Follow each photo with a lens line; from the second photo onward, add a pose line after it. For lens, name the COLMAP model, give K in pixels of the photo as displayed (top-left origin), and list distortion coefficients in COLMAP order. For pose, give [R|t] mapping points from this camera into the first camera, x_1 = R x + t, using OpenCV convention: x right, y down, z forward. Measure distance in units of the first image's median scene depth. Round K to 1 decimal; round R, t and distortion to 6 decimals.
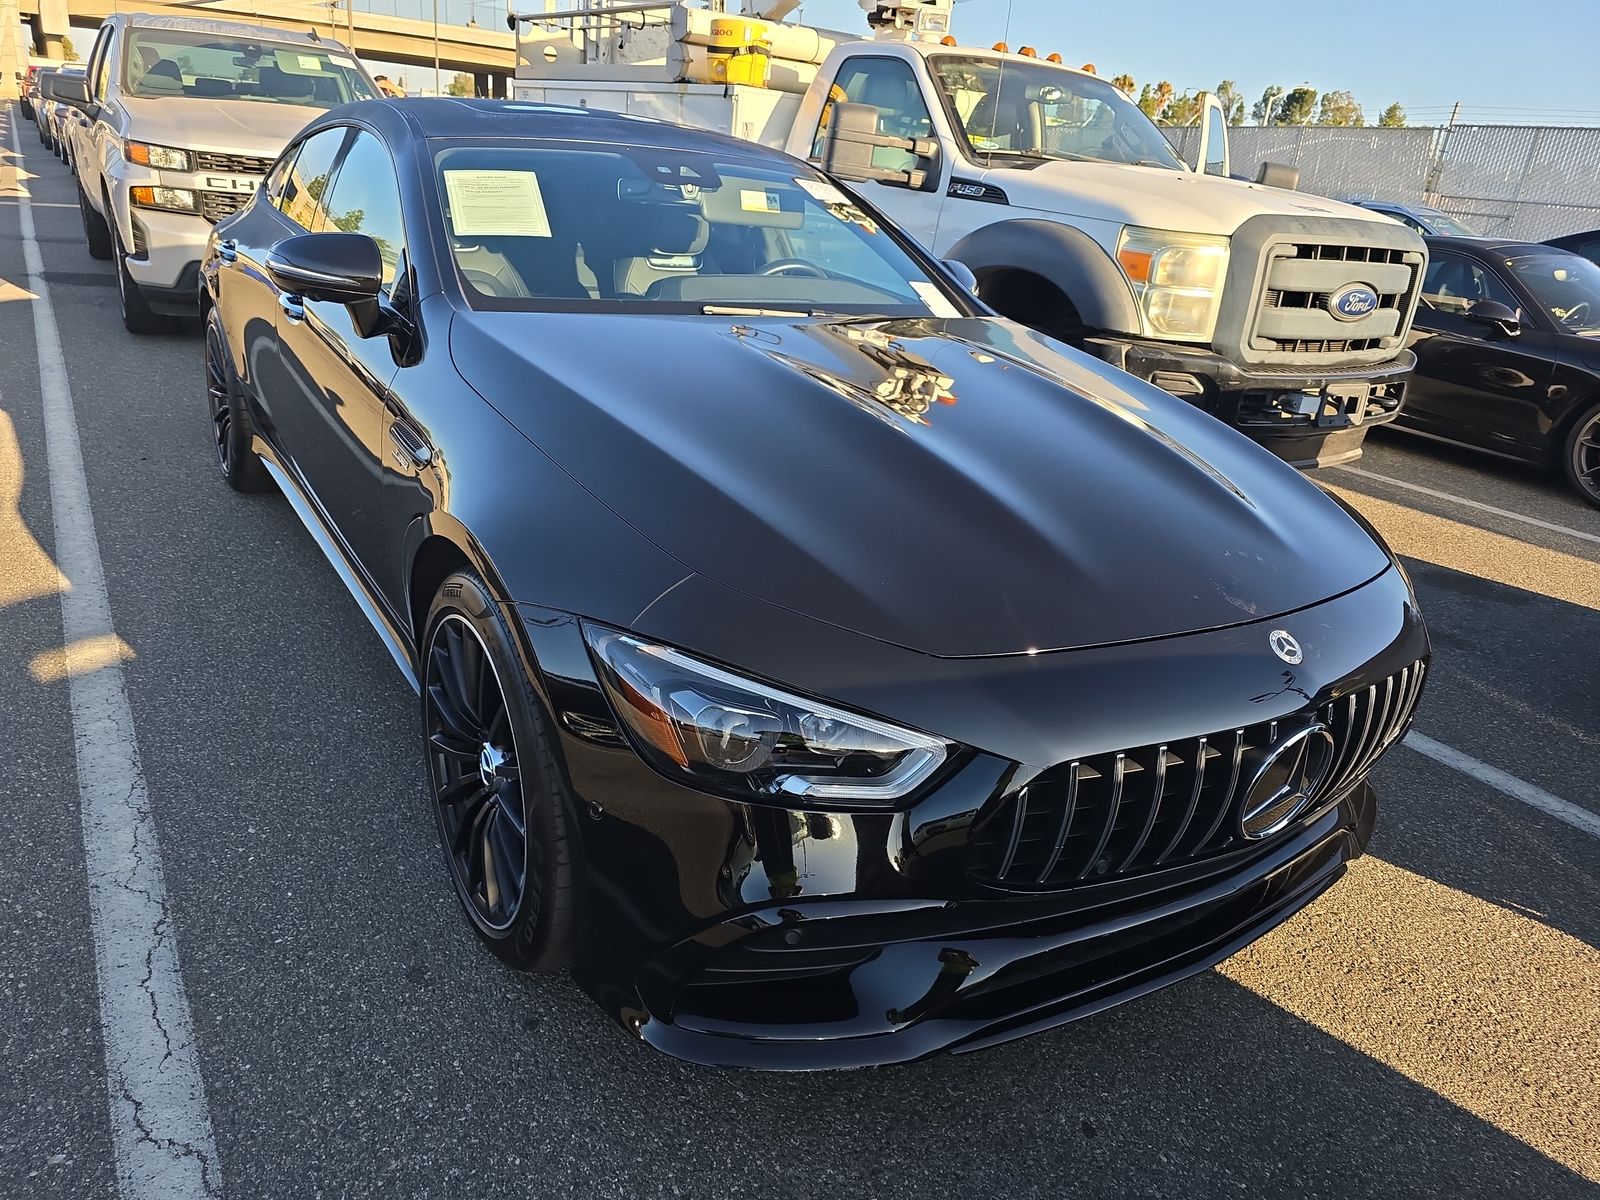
lens RADIAL K [[1083.0, 0, 791.0], [0, 1083.0, 604.6], [0, 0, 1]] dist [0.043766, -0.040131]
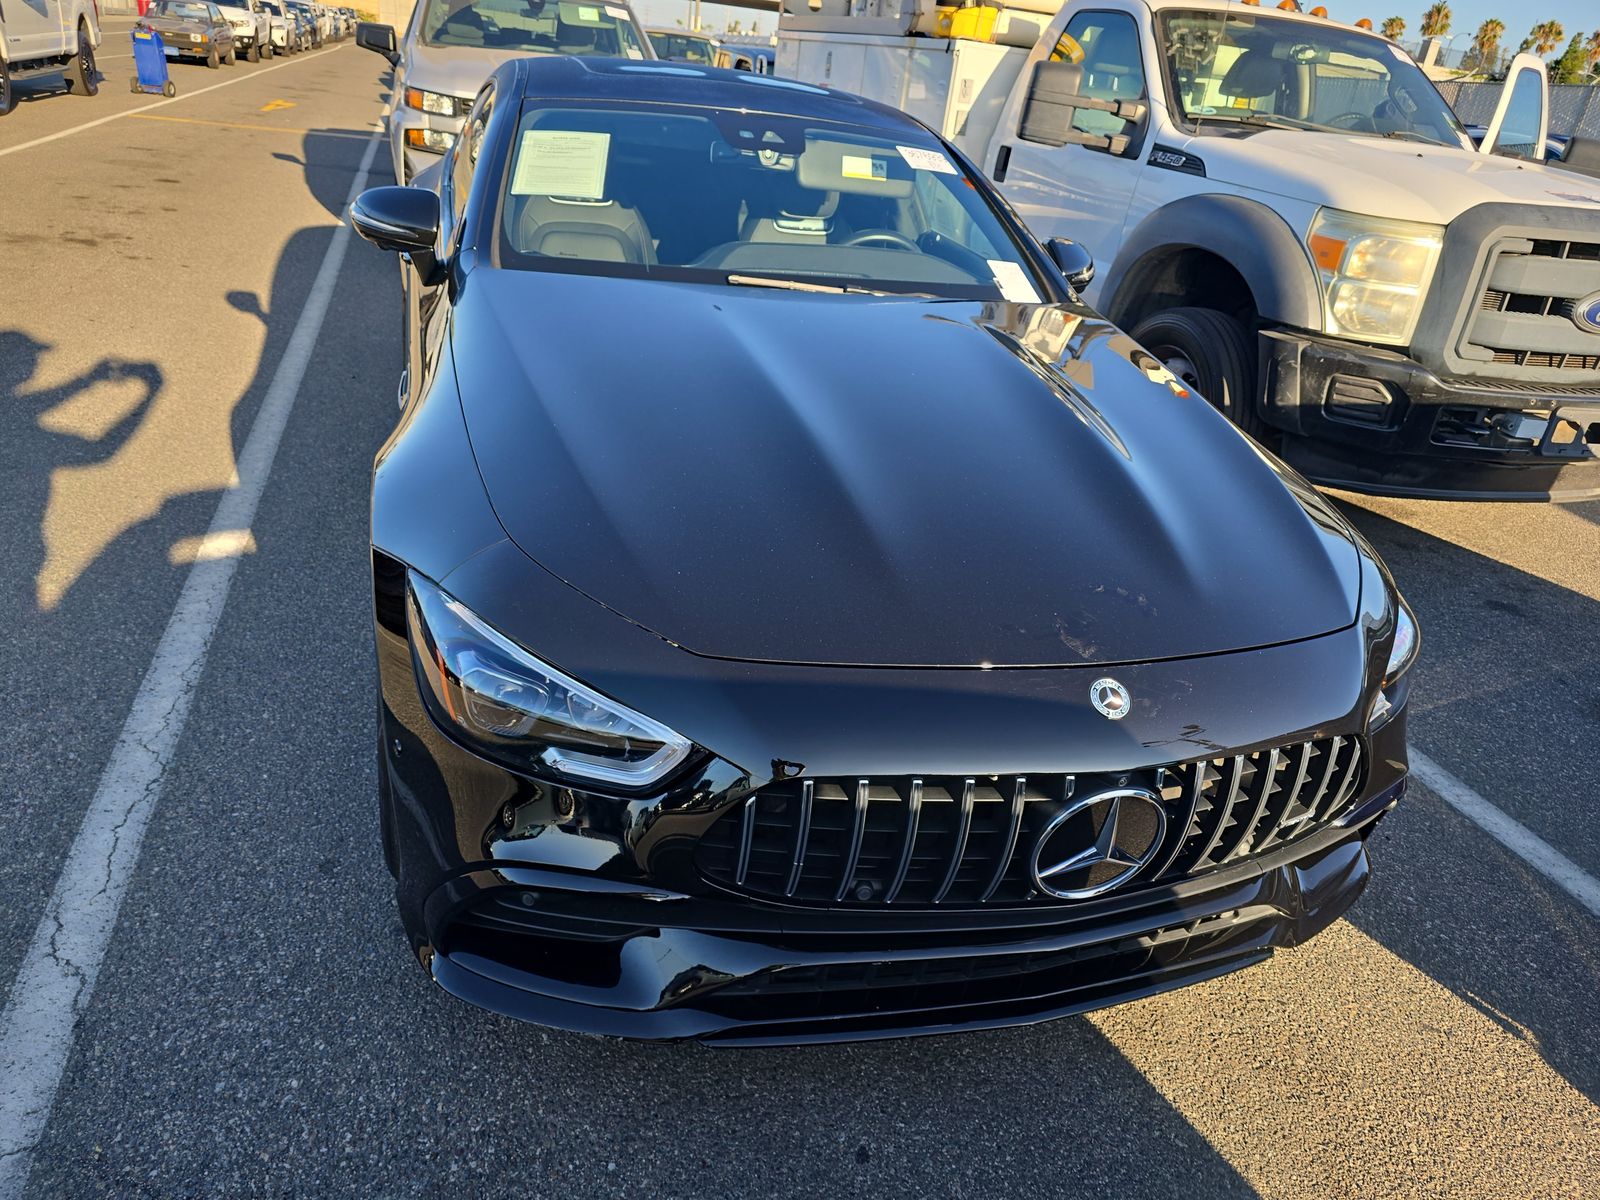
lens RADIAL K [[1093.8, 0, 803.7], [0, 1093.8, 600.6], [0, 0, 1]] dist [0.034589, -0.028642]
pose [[0.959418, 0.134982, -0.247583, 0.168240], [-0.126272, 0.990694, 0.050804, -0.022427], [0.252137, -0.017479, 0.967534, 0.018888]]
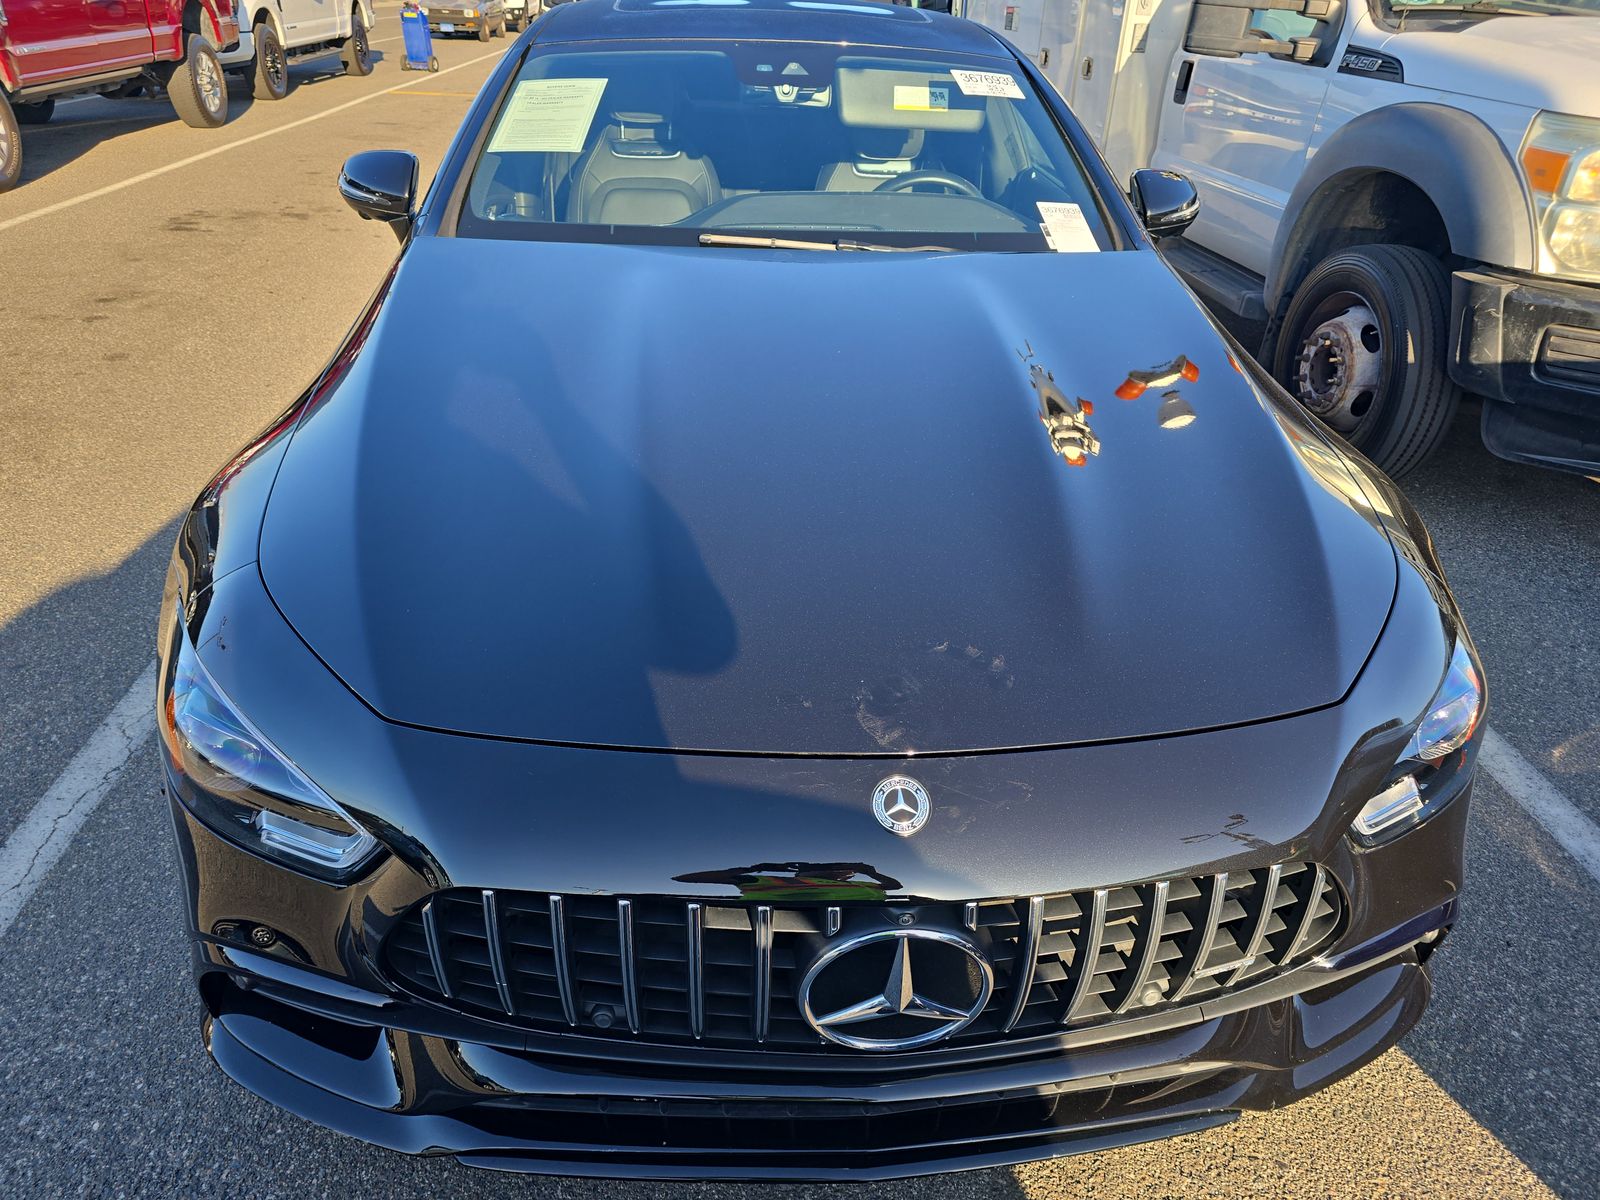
lens RADIAL K [[1090.7, 0, 828.0], [0, 1090.7, 595.2], [0, 0, 1]] dist [0.027544, -0.020115]
pose [[0.878300, 0.177874, -0.443790, 0.275131], [-0.137541, 0.982981, 0.121780, -0.066075], [0.457899, -0.045920, 0.887818, 0.150521]]
